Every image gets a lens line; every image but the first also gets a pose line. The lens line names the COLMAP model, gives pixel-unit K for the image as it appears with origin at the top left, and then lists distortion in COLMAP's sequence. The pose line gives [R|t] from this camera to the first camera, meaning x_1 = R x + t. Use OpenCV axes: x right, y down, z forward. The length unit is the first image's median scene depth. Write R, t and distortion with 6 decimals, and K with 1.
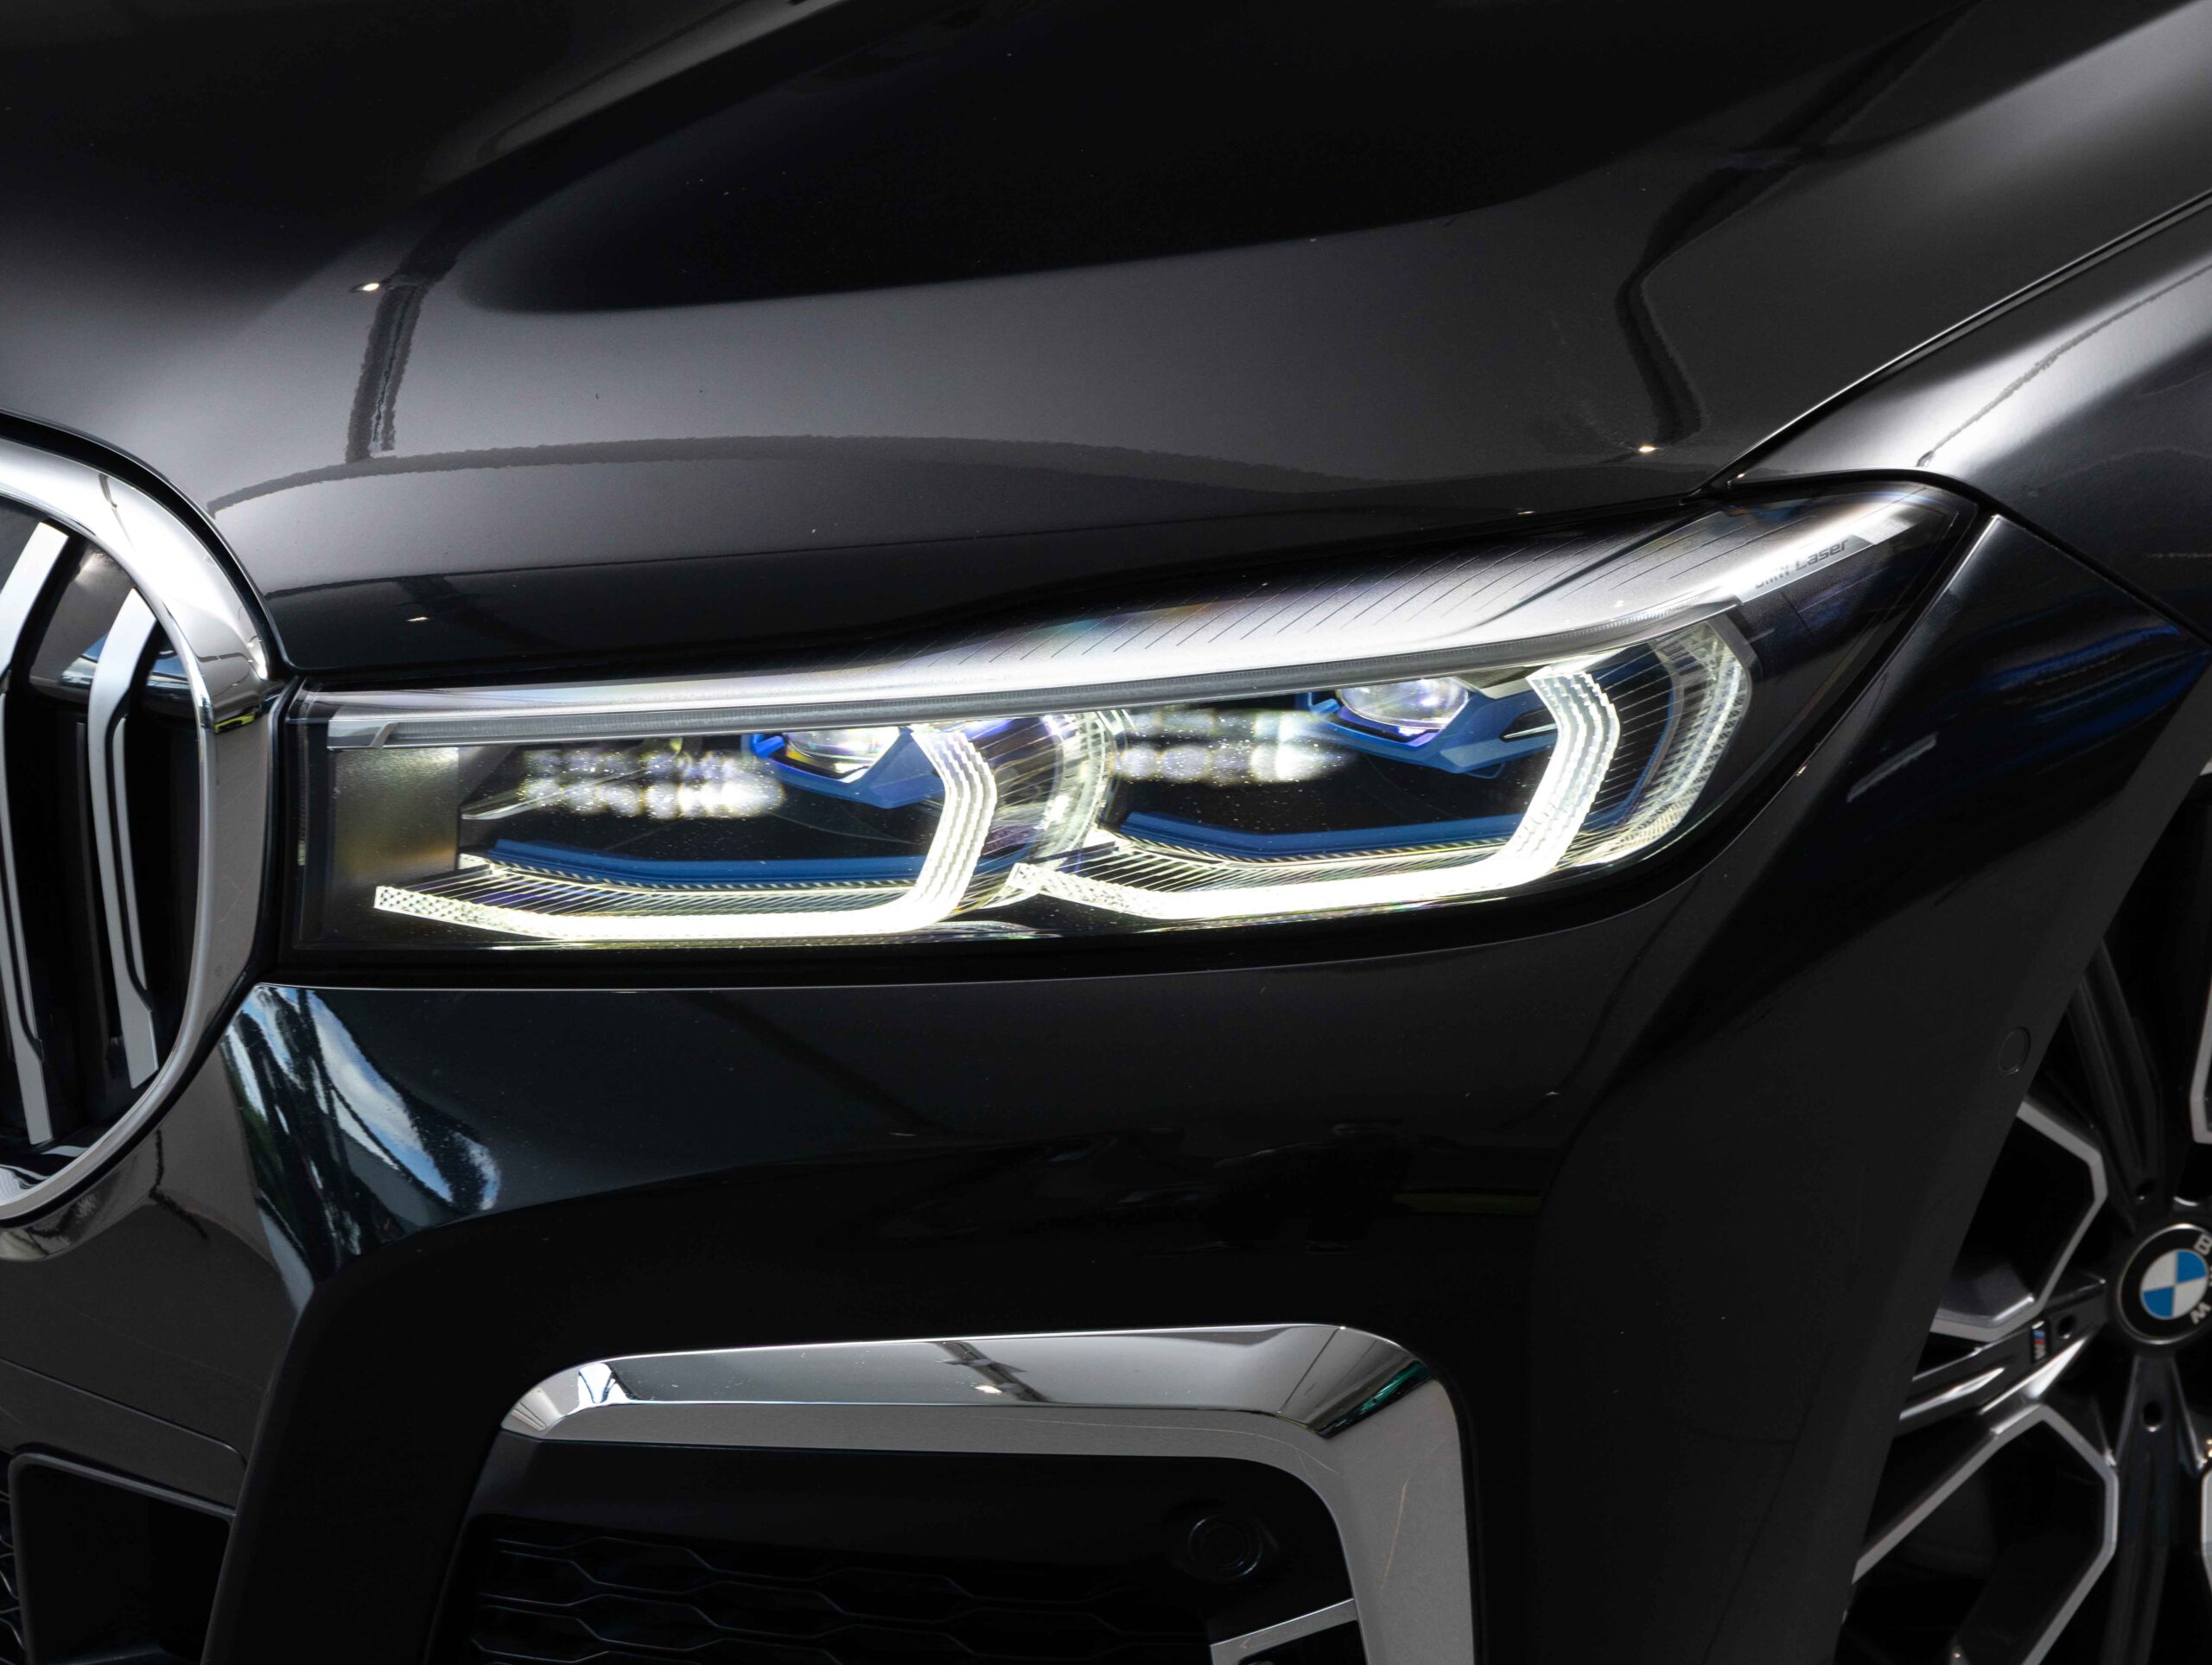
lens RADIAL K [[4391.7, 0, 1149.2], [0, 4391.7, 830.8], [0, 0, 1]] dist [0.004248, 0.099325]
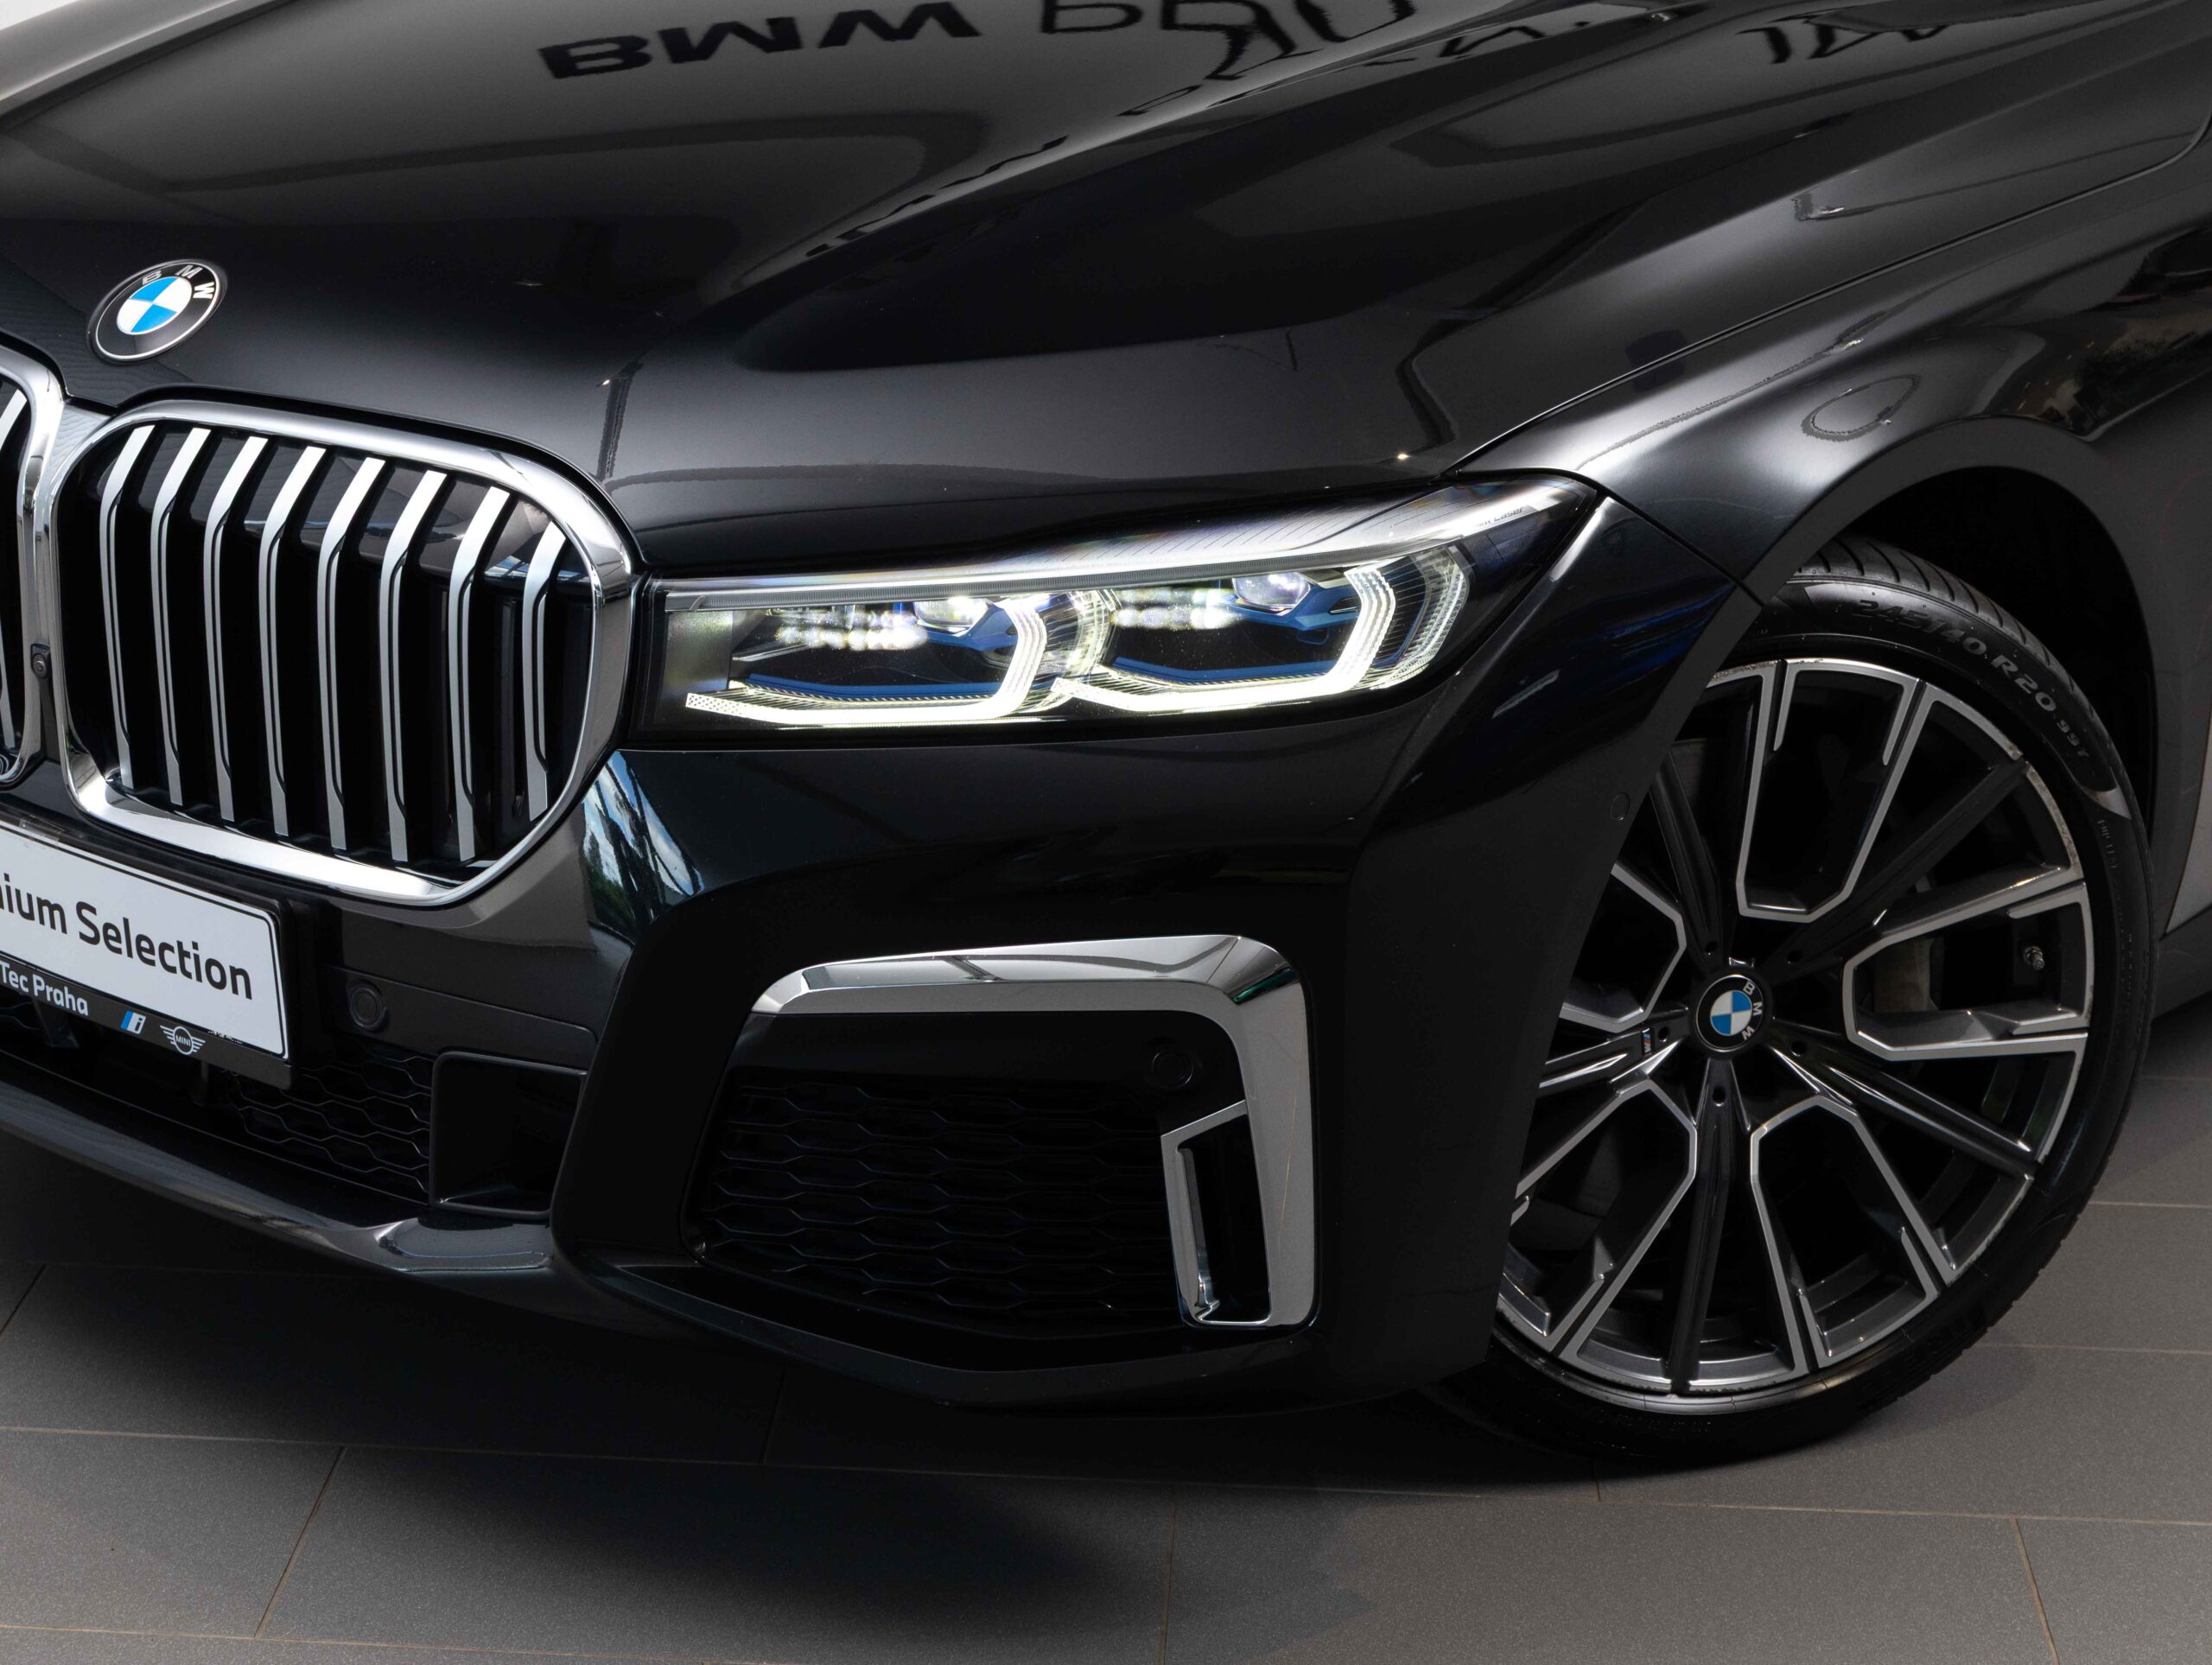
lens RADIAL K [[4228.1, 0, 1106.0], [0, 4228.1, 832.5], [0, 0, 1]] dist [0.033801, -0.154756]
pose [[0.998614, 0.005417, 0.052354, -0.097251], [-0.002118, 0.998021, -0.062853, 0.172917], [-0.052591, 0.062655, 0.996649, -0.680945]]
